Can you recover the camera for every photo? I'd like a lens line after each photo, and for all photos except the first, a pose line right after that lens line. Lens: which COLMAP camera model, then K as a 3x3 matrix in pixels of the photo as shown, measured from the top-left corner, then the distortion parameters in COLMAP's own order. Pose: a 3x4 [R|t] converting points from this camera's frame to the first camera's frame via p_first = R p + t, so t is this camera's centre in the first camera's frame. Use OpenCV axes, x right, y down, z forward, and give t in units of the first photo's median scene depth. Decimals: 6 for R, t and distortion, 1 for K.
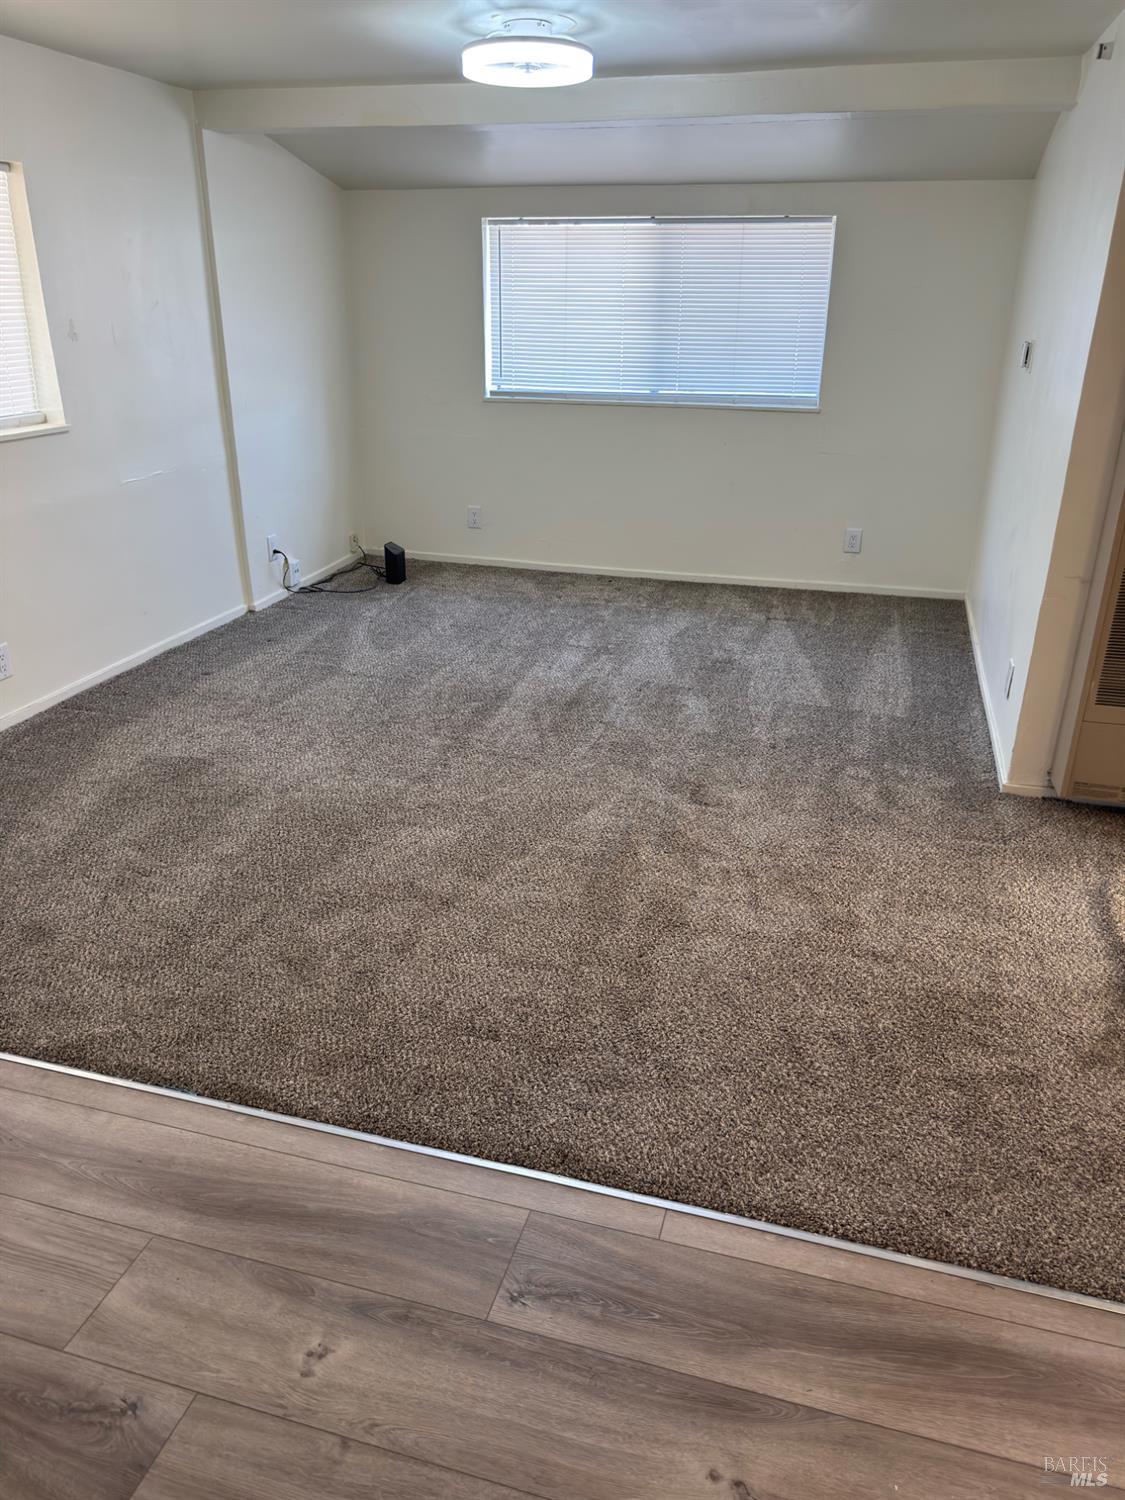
lens RADIAL K [[1059.6, 0, 564.8], [0, 1059.6, 753.7], [0, 0, 1]] dist [0.012707, -0.001760]
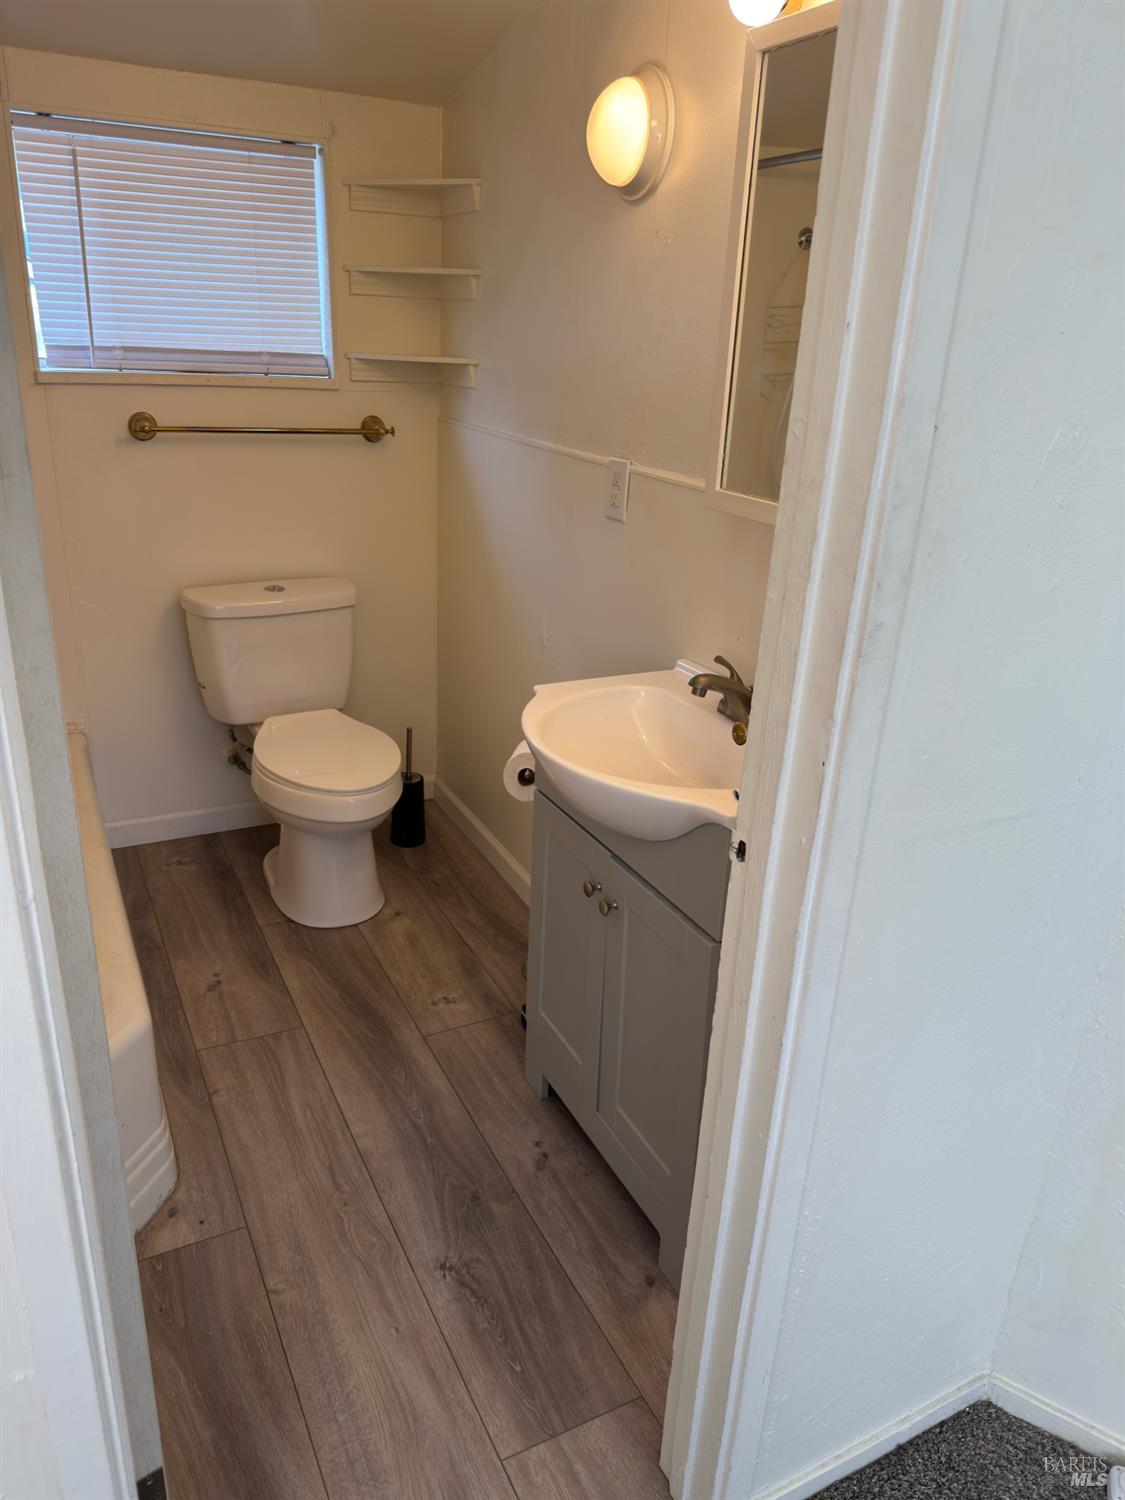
lens RADIAL K [[1059.6, 0, 564.7], [0, 1059.6, 750.4], [0, 0, 1]] dist [0.012707, -0.001760]
pose [[-0.677812, -0.298038, 0.672119, -1.107750], [0.262912, 0.755459, 0.600133, -0.455387], [-0.686621, 0.583485, -0.433701, 1.099112]]
